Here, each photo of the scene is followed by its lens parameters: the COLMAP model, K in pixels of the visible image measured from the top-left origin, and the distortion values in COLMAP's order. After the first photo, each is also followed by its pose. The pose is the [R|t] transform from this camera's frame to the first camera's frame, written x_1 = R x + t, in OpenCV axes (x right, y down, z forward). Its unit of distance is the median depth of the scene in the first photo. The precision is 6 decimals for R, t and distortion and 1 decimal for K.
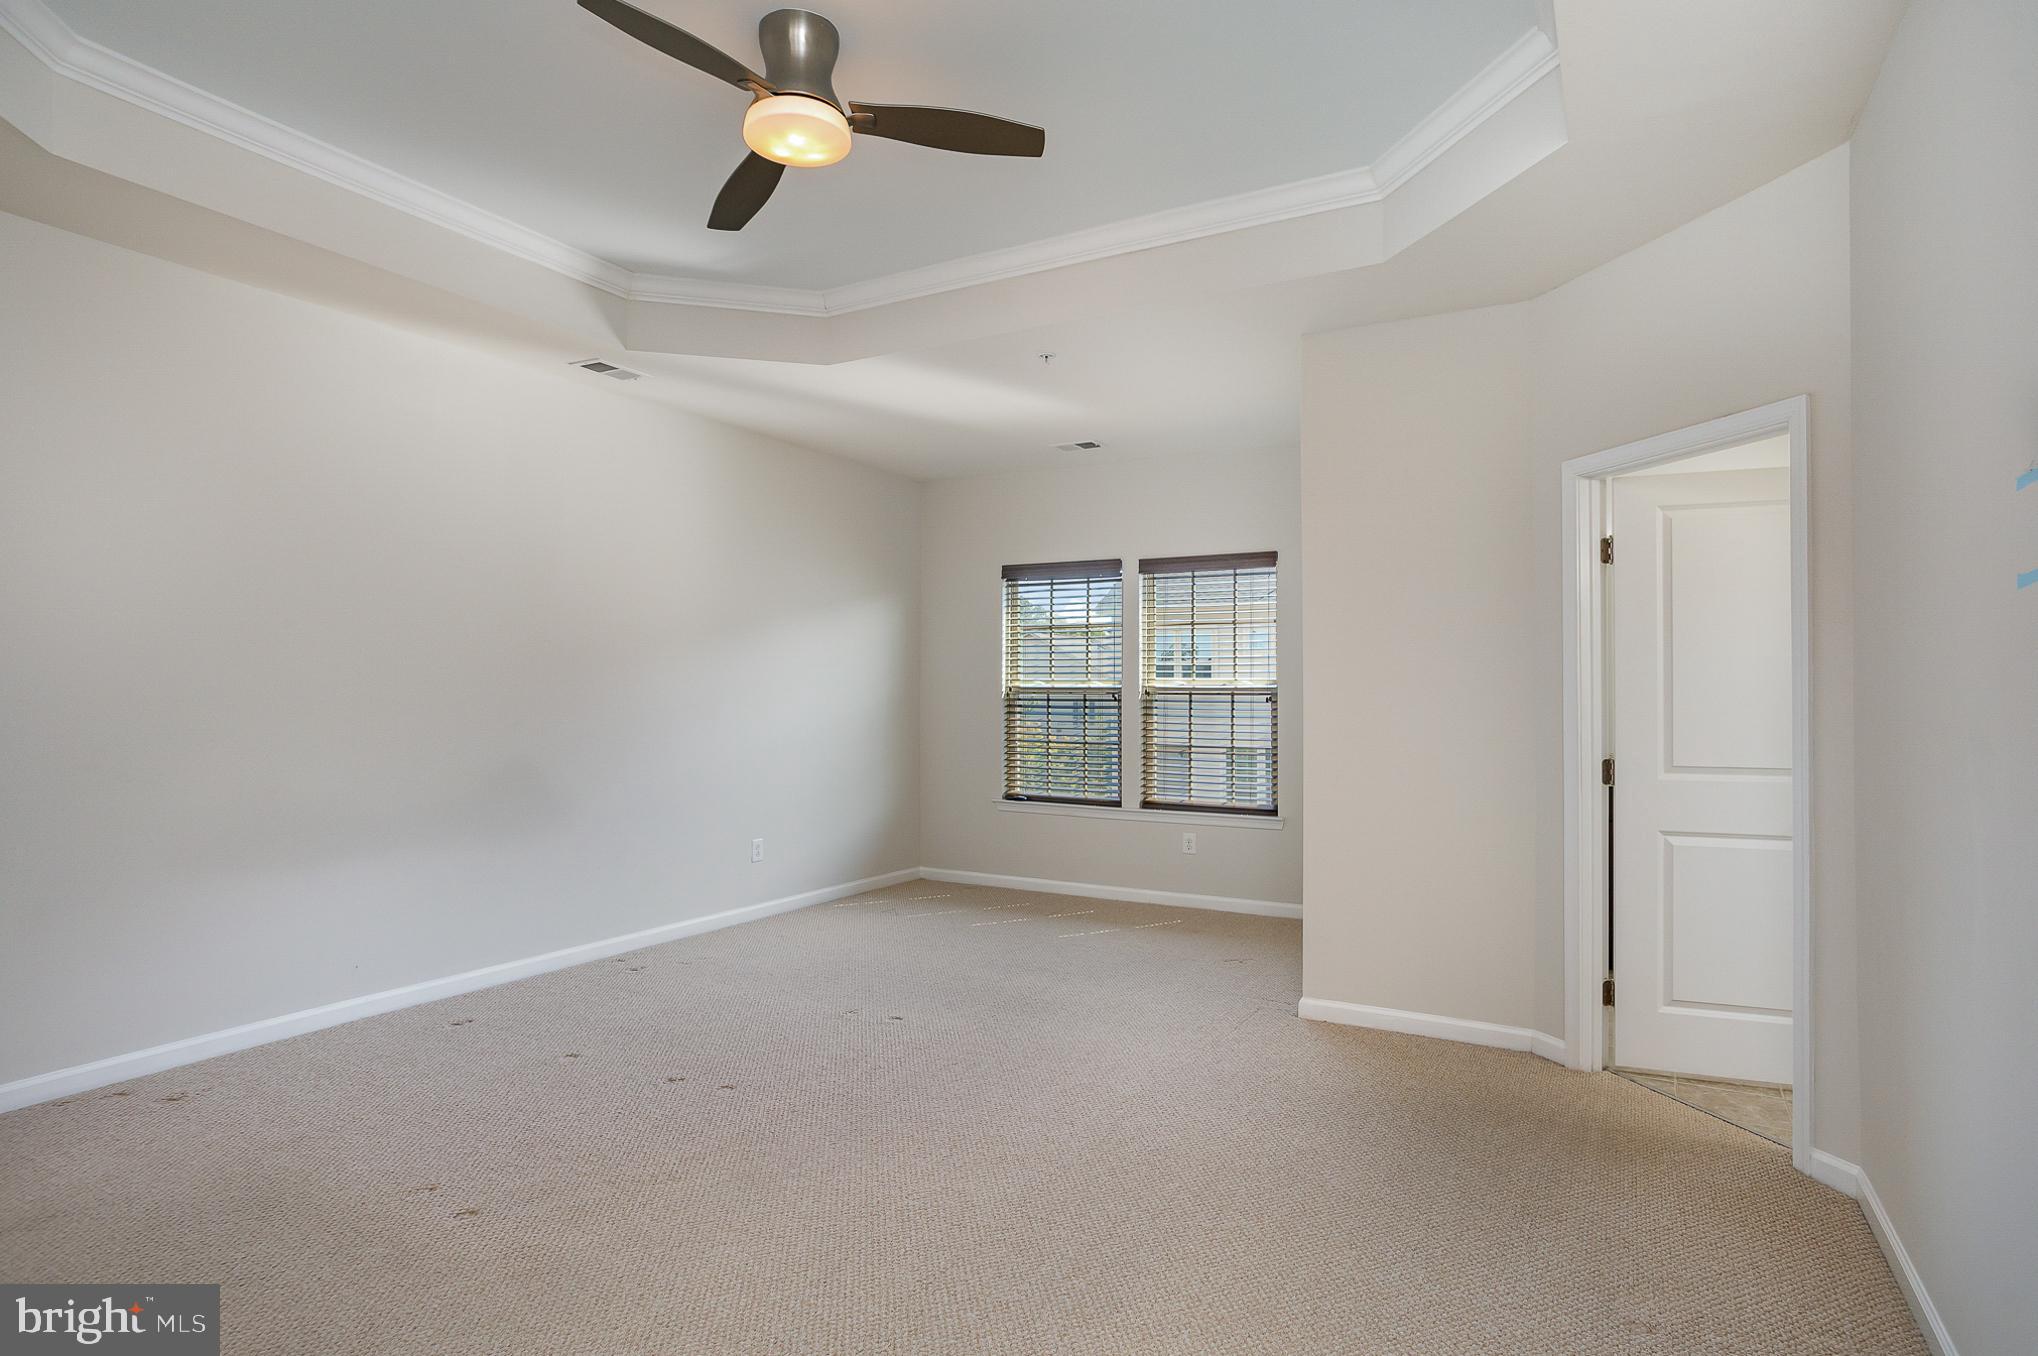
lens RADIAL K [[1064.7, 0, 1039.4], [0, 1064.7, 678.8], [0, 0, 1]] dist [-0.061097, 0.043804]
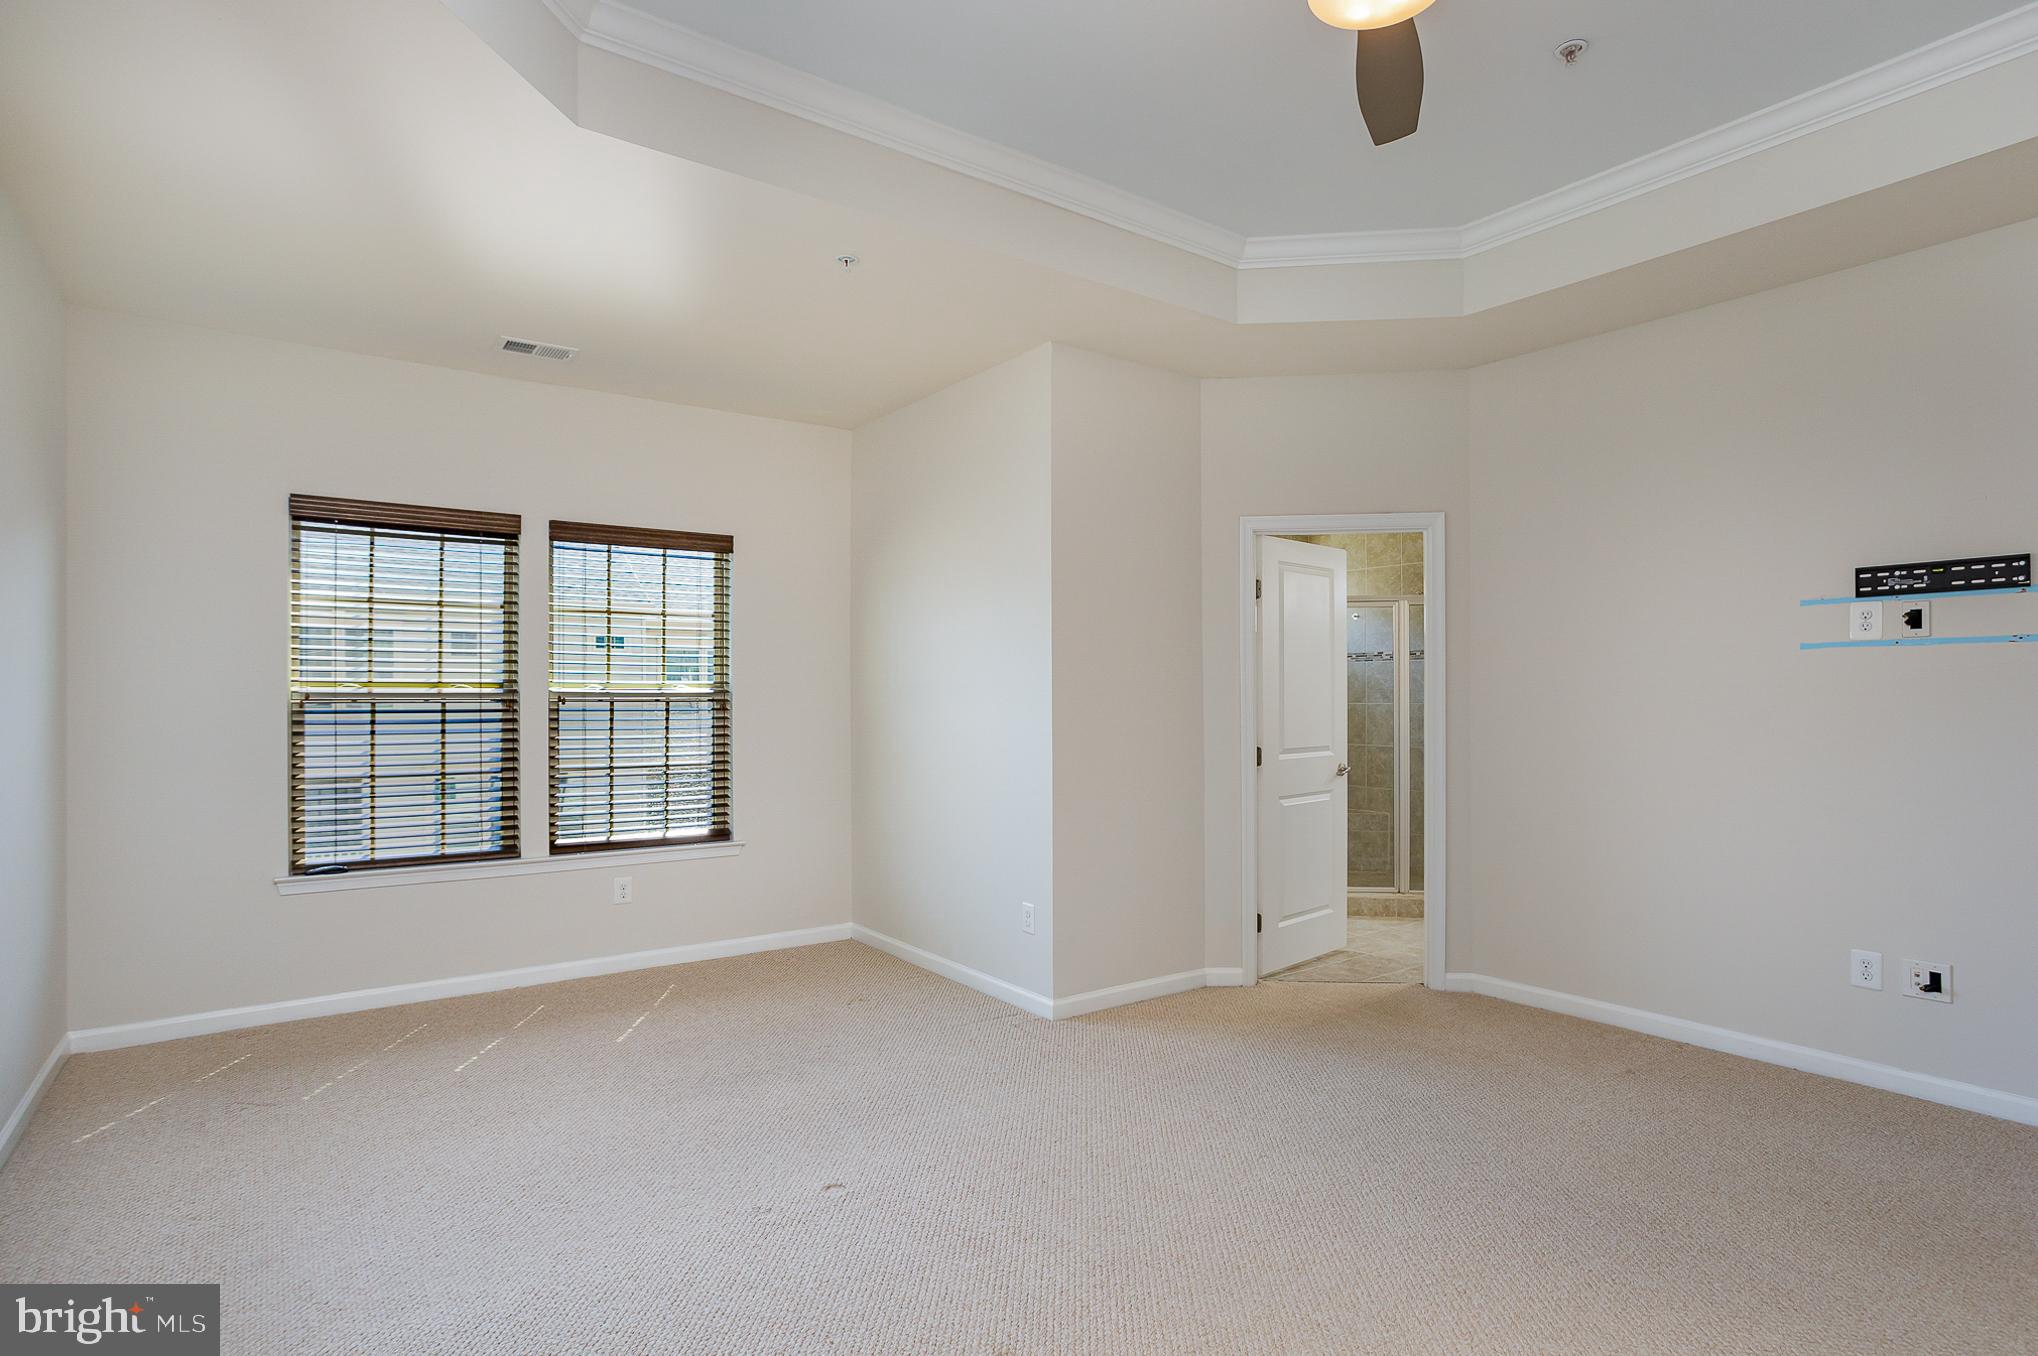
lens RADIAL K [[1064.7, 0, 1039.4], [0, 1064.7, 678.8], [0, 0, 1]] dist [-0.061097, 0.043804]
pose [[0.424542, 0.013903, 0.905301, -0.427958], [-0.000534, 0.999886, -0.015104, 0.009638], [-0.905408, 0.005929, 0.424501, 0.379602]]
